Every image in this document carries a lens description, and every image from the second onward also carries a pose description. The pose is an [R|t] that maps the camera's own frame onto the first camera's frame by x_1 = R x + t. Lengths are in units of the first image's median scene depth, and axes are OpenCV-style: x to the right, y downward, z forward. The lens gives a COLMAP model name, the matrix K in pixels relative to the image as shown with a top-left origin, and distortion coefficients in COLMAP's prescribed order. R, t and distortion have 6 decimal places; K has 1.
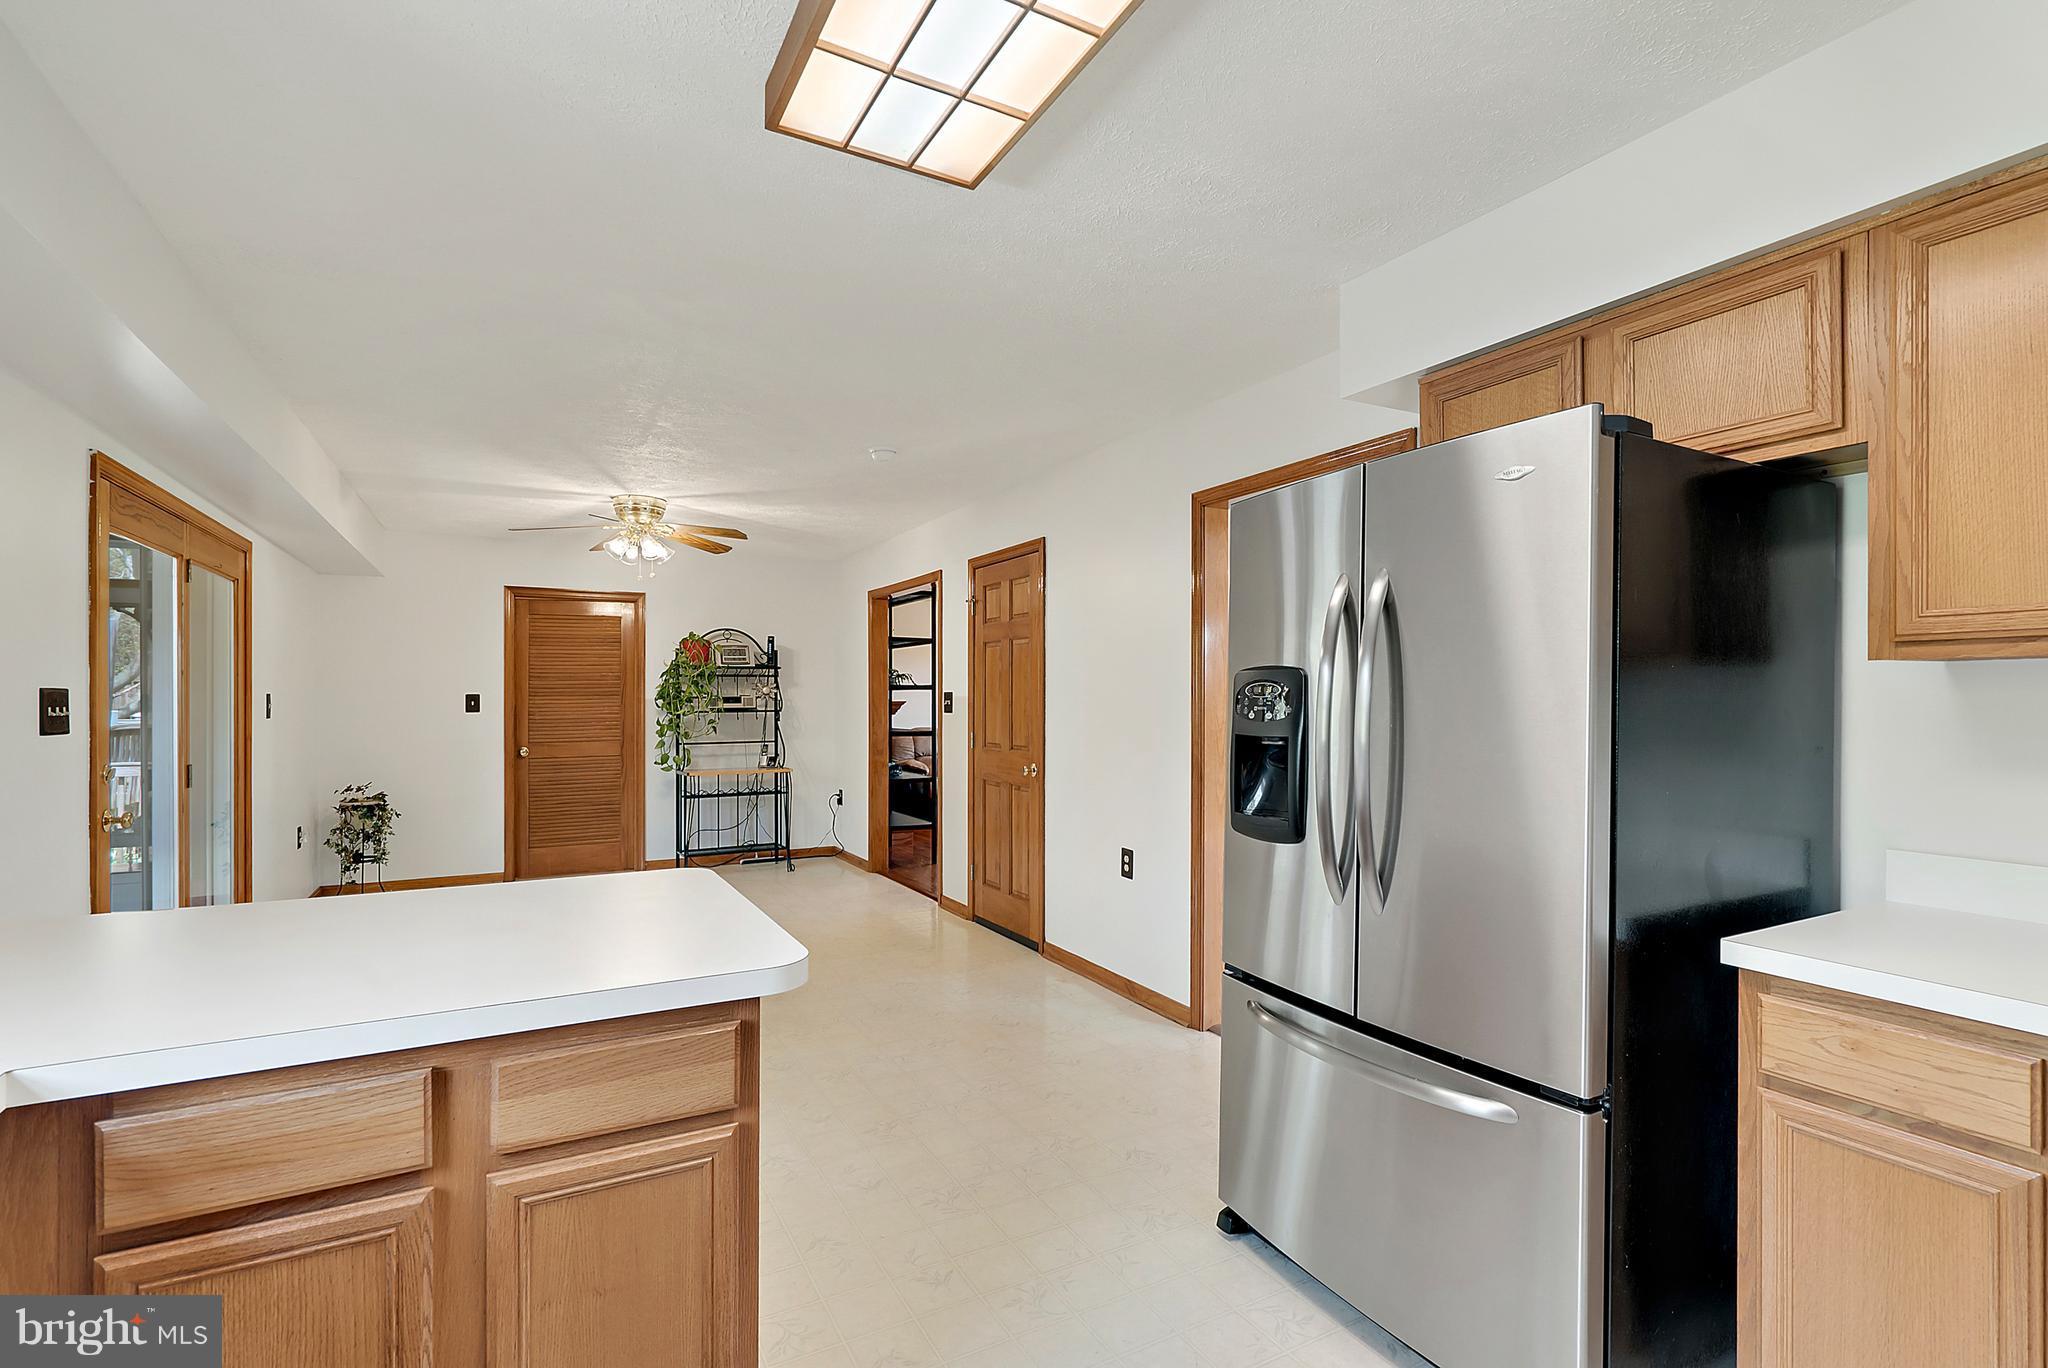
lens RADIAL K [[929.7, 0, 1023.2], [0, 929.7, 691.8], [0, 0, 1]] dist [-0.002160, 0.000018]
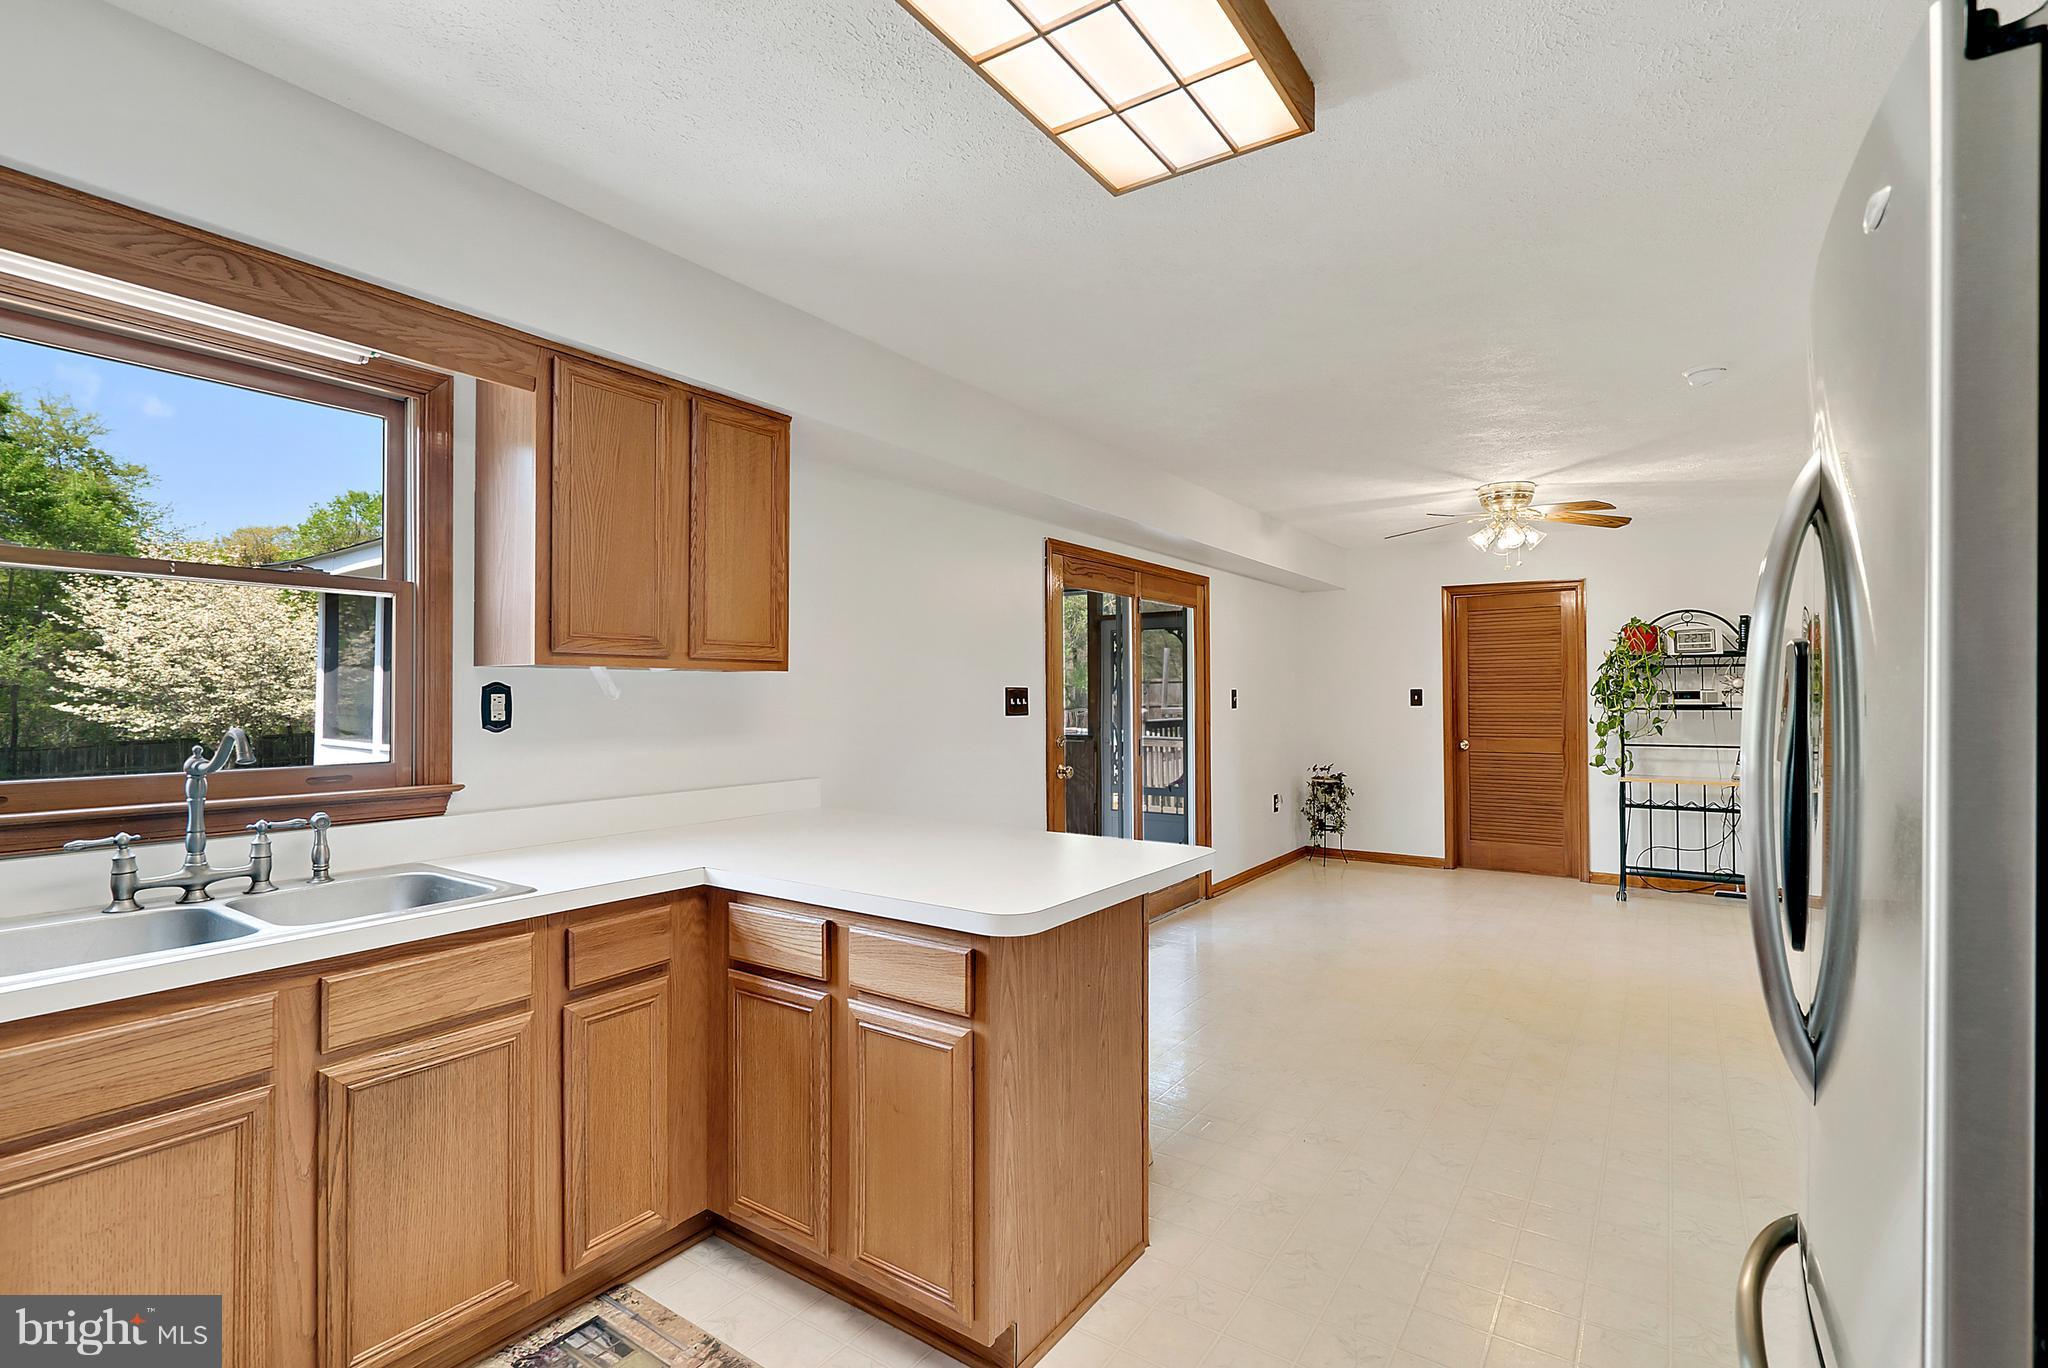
lens RADIAL K [[941.3, 0, 1034.5], [0, 941.3, 669.8], [0, 0, 1]] dist [-0.003000, -0.000125]
pose [[0.466039, -0.021160, -0.884511, 0.187216], [0.005929, 0.999766, -0.020793, 0.000041], [0.884744, 0.004446, 0.466055, 0.101672]]
